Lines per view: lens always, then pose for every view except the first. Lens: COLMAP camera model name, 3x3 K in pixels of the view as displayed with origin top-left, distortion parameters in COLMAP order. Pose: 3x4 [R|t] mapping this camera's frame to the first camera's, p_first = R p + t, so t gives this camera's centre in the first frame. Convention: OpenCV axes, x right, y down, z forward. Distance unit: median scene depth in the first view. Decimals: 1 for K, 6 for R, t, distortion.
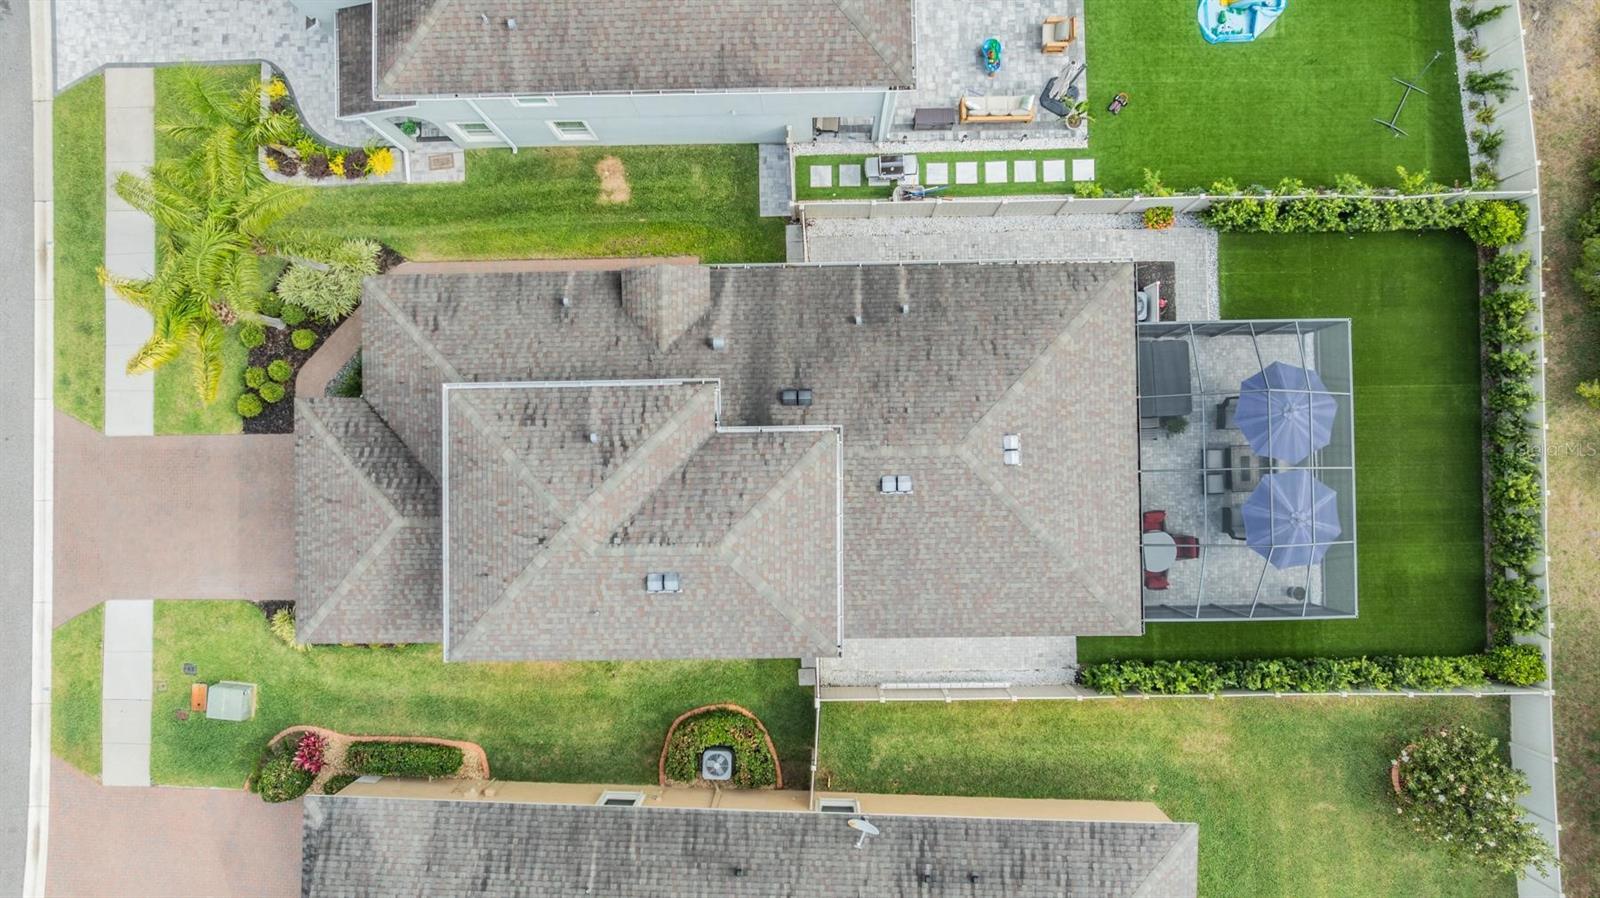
lens RADIAL K [[1141.6, 0, 800.0], [0, 1141.6, 449.0], [0, 0, 1]] dist [-0.061518, 0.067860]
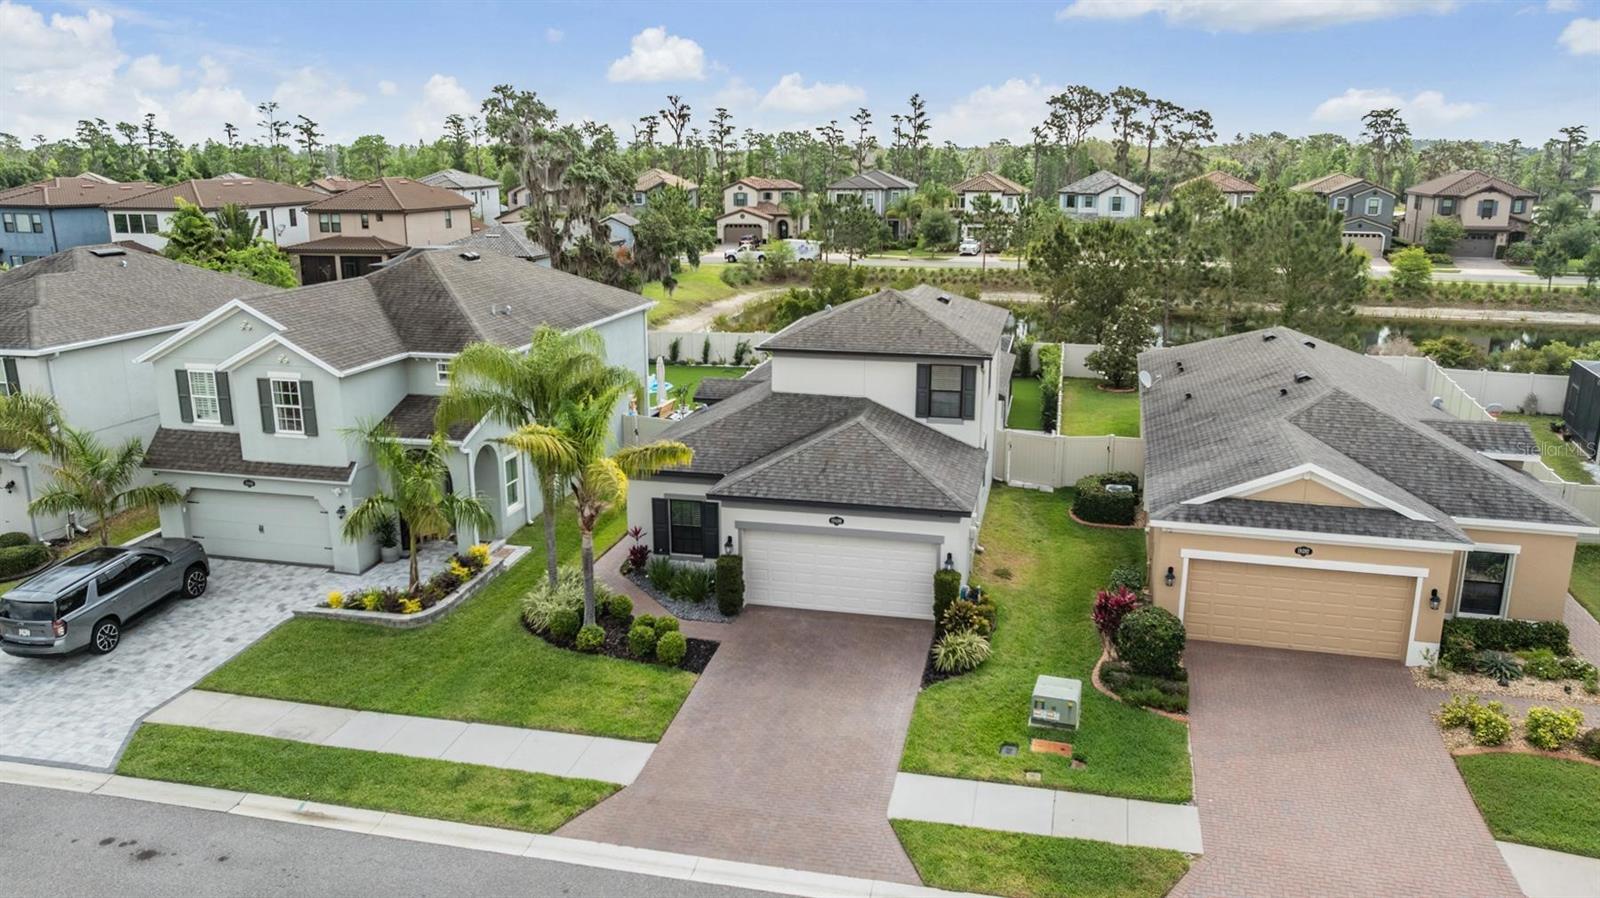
lens RADIAL K [[1141.6, 0, 800.0], [0, 1141.6, 449.0], [0, 0, 1]] dist [-0.061518, 0.067860]
pose [[0.244201, -0.249874, 0.936979, -1.140276], [0.969542, 0.081659, -0.230911, 0.212317], [-0.018814, 0.964829, 0.262205, 0.644994]]
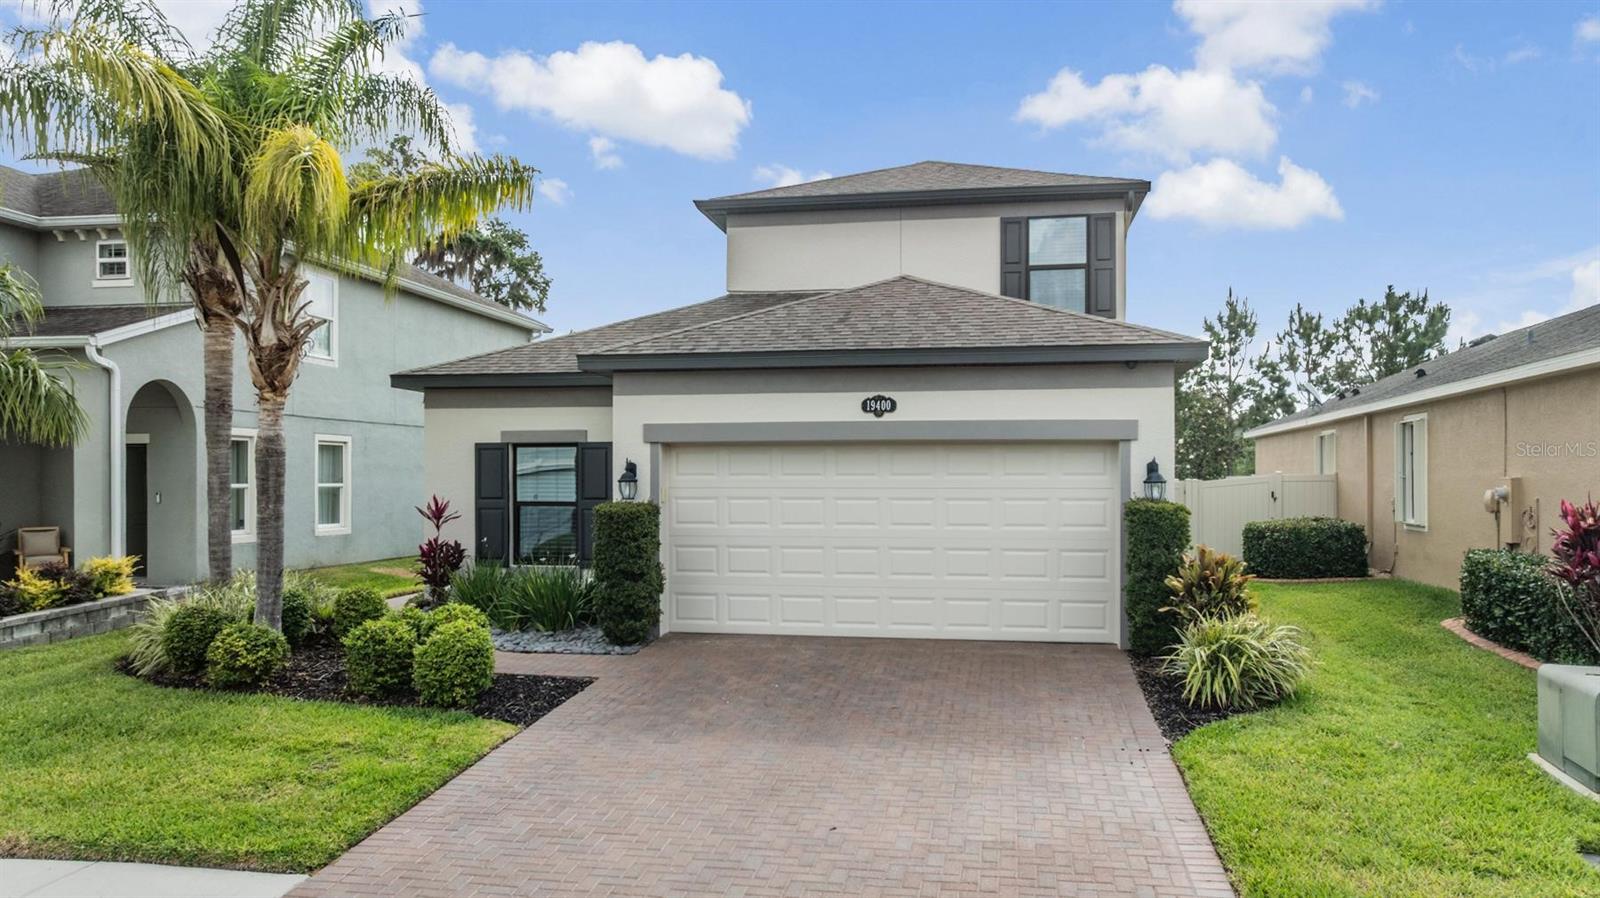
lens RADIAL K [[1133.4, 0, 801.5], [0, 1133.4, 476.2], [0, 0, 1]] dist [-0.028786, 0.000701]
pose [[0.194196, -0.005159, 0.980949, -0.731774], [0.980726, 0.023001, -0.194031, 0.098718], [-0.021562, 0.999722, 0.009526, 0.926257]]
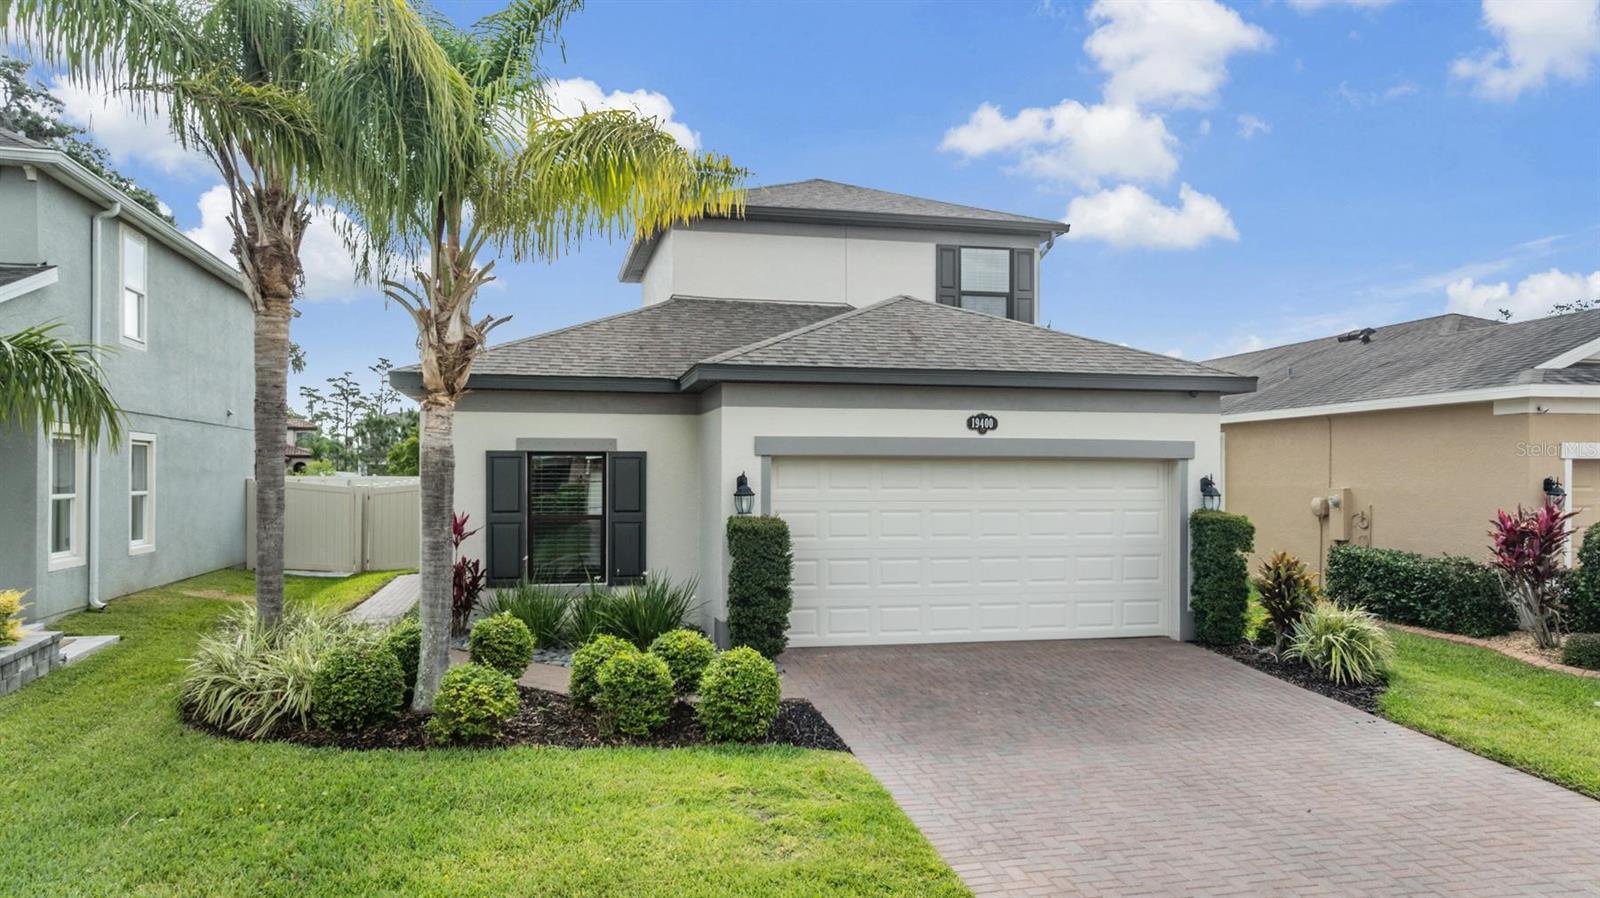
lens RADIAL K [[1141.6, 0, 800.0], [0, 1141.6, 449.0], [0, 0, 1]] dist [-0.061518, 0.067860]
pose [[-0.201677, 0.016157, 0.979319, -0.737119], [0.979067, 0.031375, 0.201107, -0.078759], [-0.027476, 0.999377, -0.022147, 0.925566]]
